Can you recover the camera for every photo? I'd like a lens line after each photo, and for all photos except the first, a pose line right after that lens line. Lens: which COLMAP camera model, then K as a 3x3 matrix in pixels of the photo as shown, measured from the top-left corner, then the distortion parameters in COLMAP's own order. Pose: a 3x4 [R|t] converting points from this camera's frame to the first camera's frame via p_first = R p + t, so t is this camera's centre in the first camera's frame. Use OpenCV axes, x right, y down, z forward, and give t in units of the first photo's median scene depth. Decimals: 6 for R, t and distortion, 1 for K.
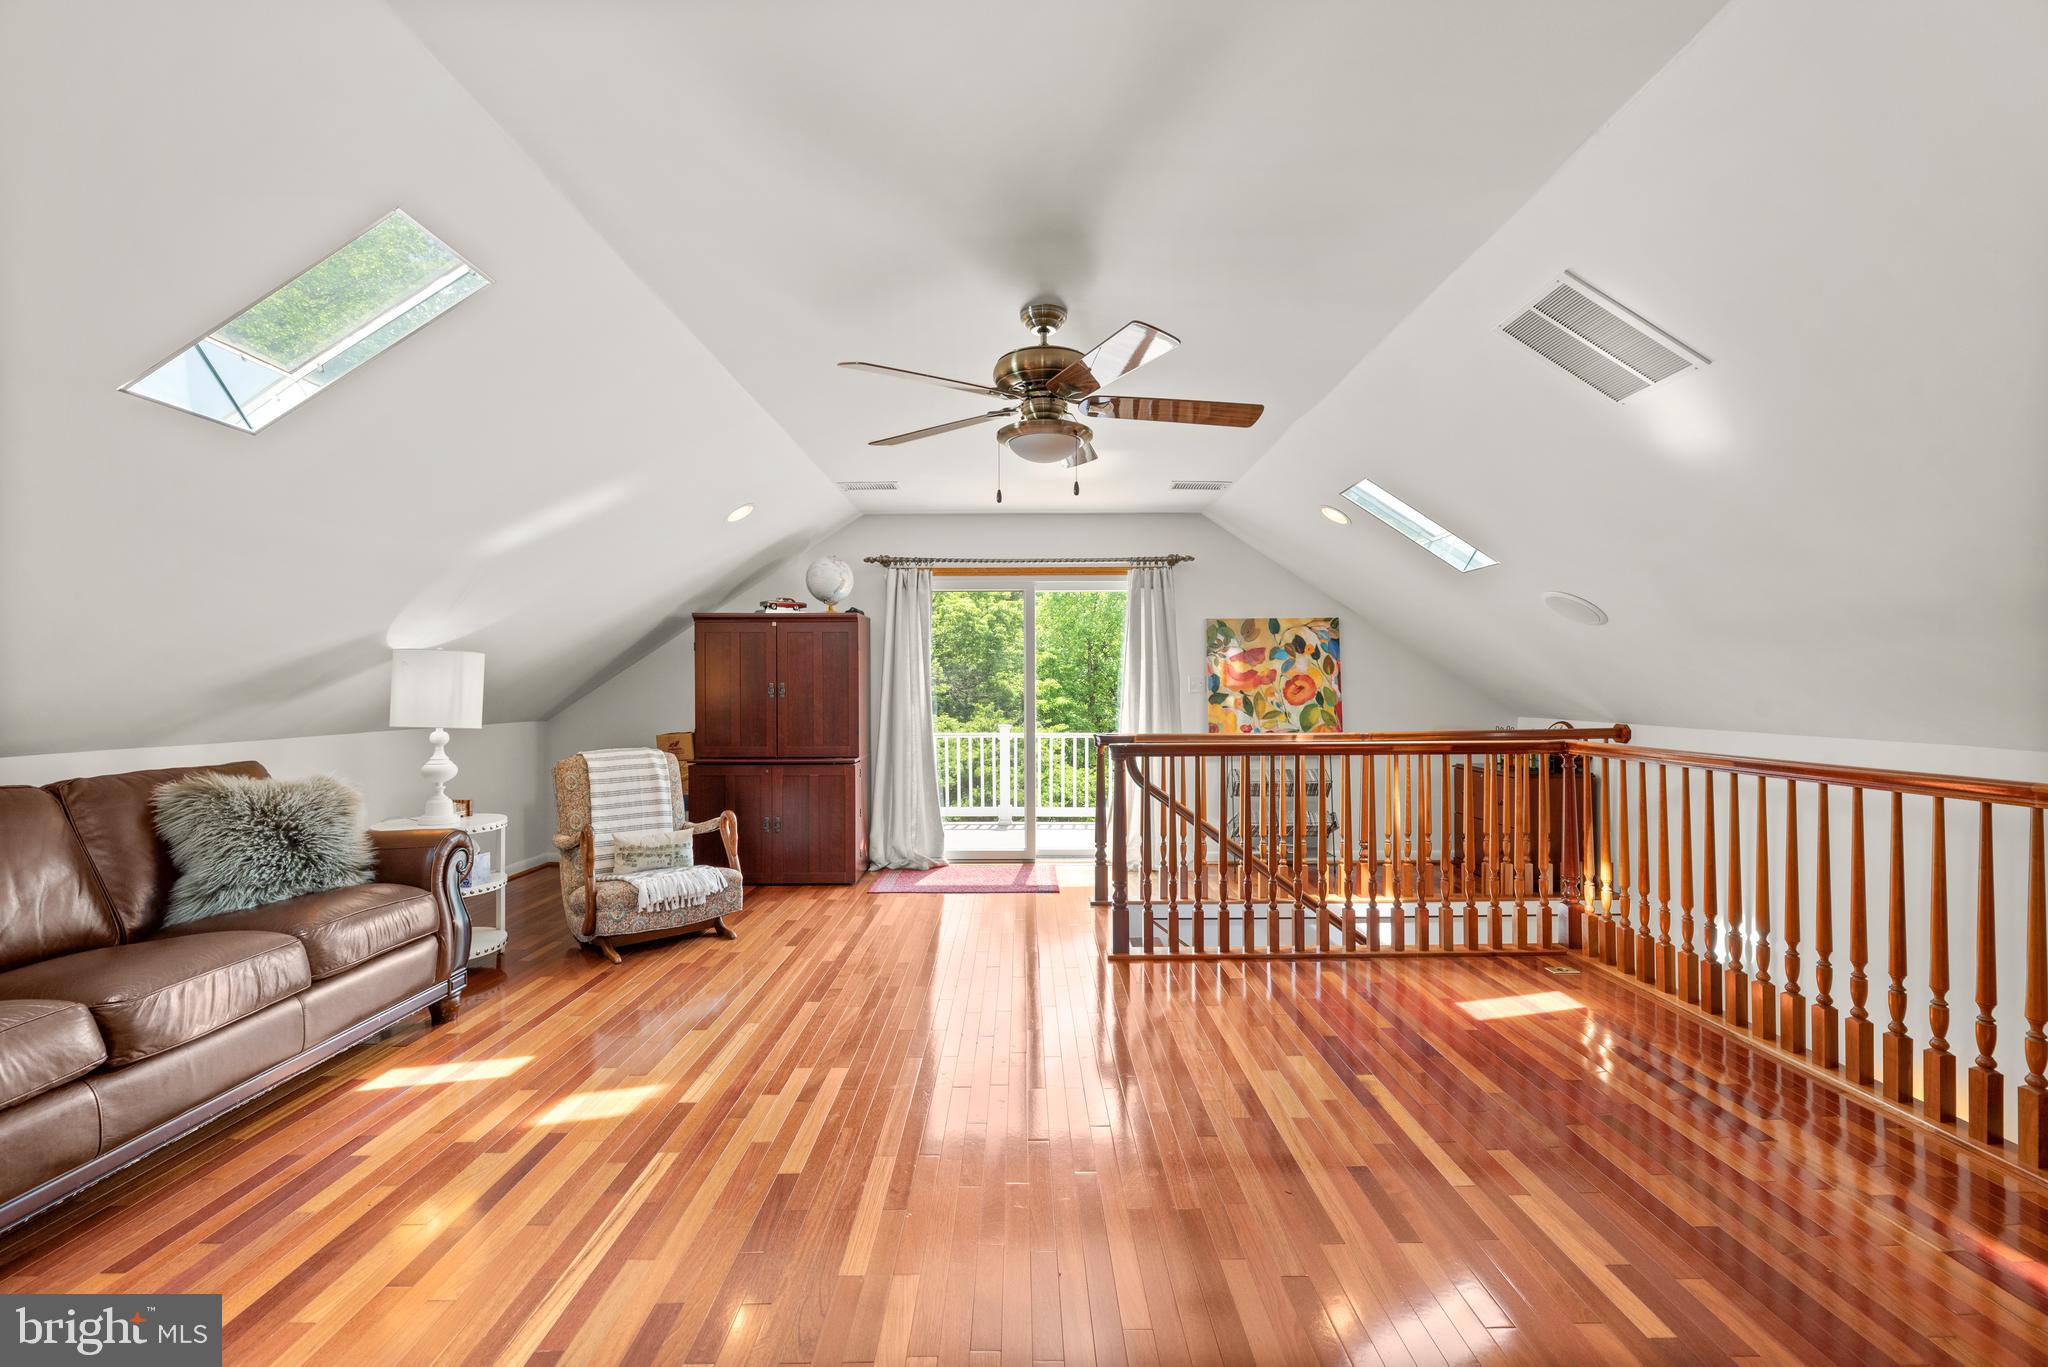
lens RADIAL K [[868.1, 0, 1025.5], [0, 868.1, 685.5], [0, 0, 1]] dist [0.000146, -0.000359]
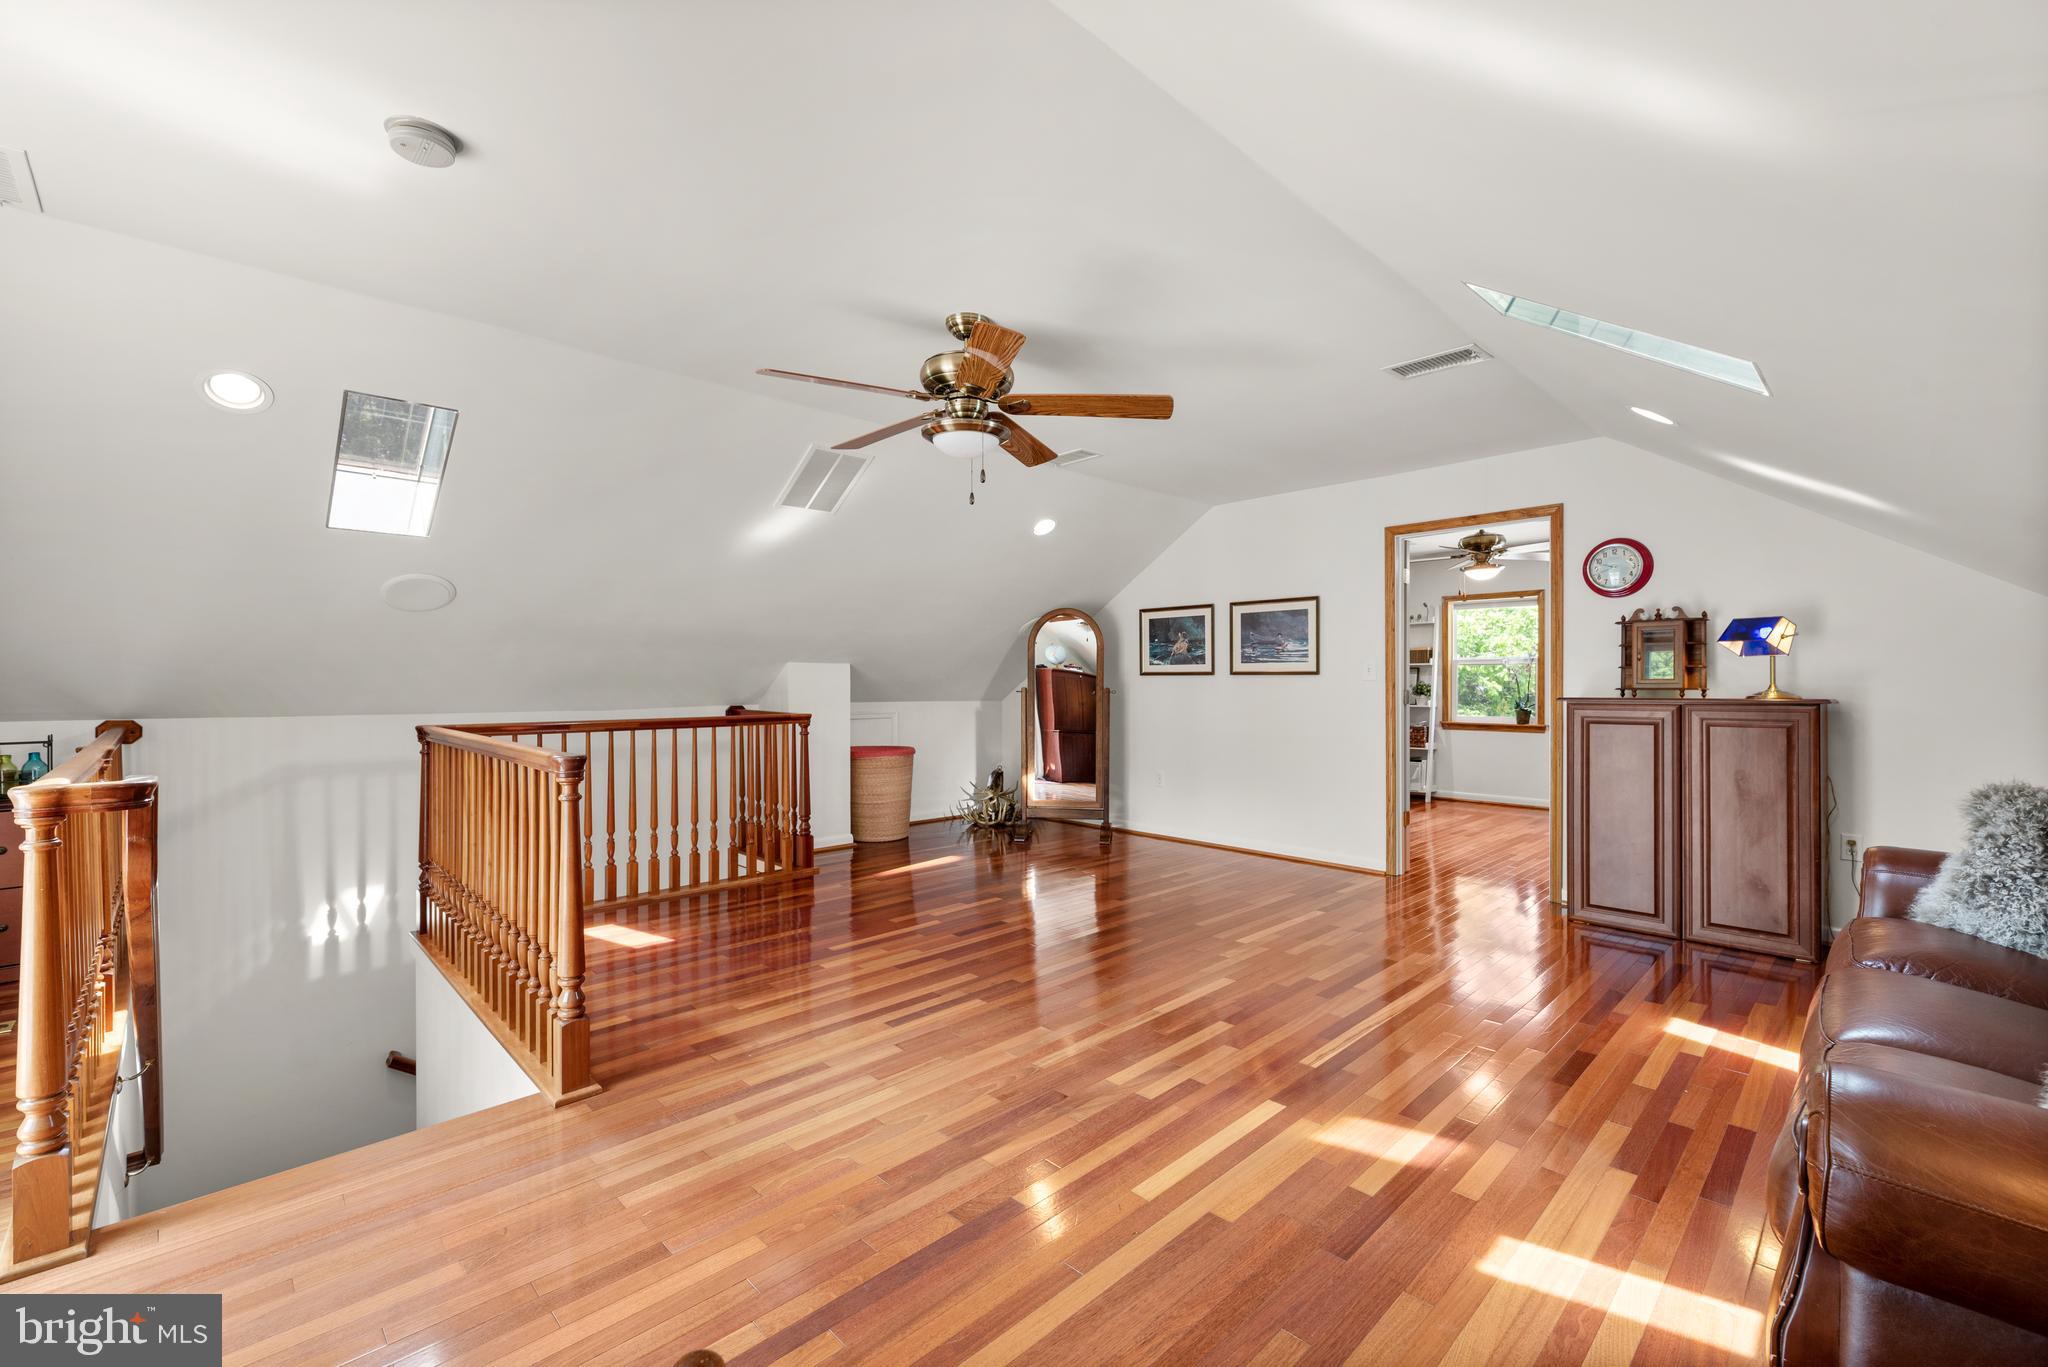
lens RADIAL K [[868.1, 0, 1025.5], [0, 868.1, 685.5], [0, 0, 1]] dist [0.000146, -0.000359]
pose [[-0.698238, 0.002454, 0.715861, -0.877698], [0.001486, 0.999997, -0.001979, 0.031402], [-0.715864, -0.000318, -0.698240, 1.862033]]
